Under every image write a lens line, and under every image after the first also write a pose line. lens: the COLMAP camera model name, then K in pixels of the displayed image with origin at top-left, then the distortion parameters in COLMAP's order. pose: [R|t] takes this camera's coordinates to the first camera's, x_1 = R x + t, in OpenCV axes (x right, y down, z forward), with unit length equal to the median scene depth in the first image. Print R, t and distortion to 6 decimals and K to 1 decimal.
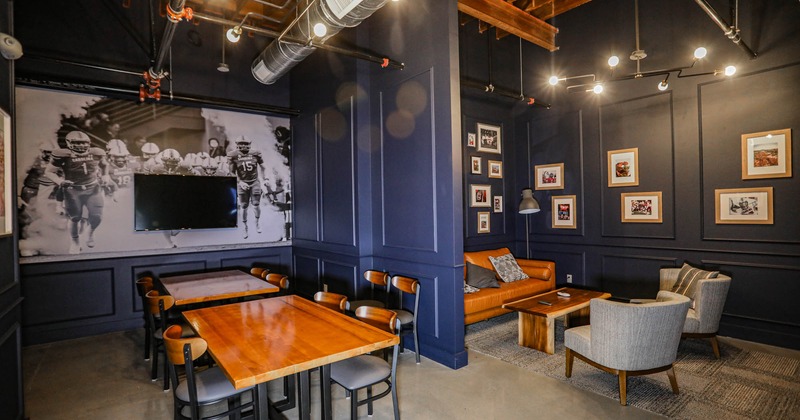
lens RADIAL K [[386.2, 0, 411.9], [0, 386.2, 210.6], [0, 0, 1]] dist [-0.077401, 0.034038]
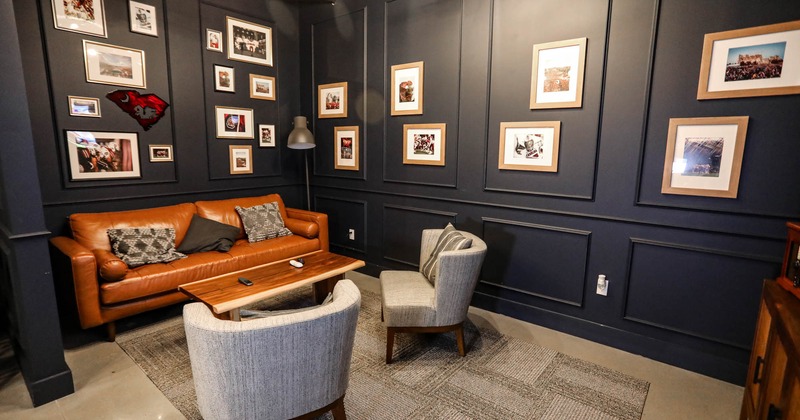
lens RADIAL K [[386.2, 0, 411.9], [0, 386.2, 210.6], [0, 0, 1]] dist [-0.077401, 0.034038]
pose [[0.969769, -0.007042, 0.243924, 0.382543], [-0.032639, 0.986859, 0.158255, 0.000963], [-0.241833, -0.161432, 0.956795, 0.244813]]
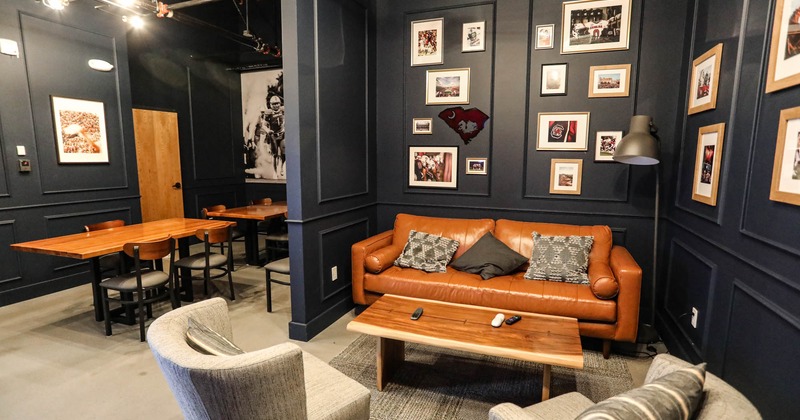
lens RADIAL K [[398.2, 0, 400.0], [0, 398.2, 210.0], [0, 0, 1]] dist [-0.057858, 0.038905]
pose [[0.513017, 0.135867, -0.847558, 0.679013], [-0.012534, 0.988474, 0.150870, -0.008284], [0.858287, -0.066776, 0.508807, 0.548243]]
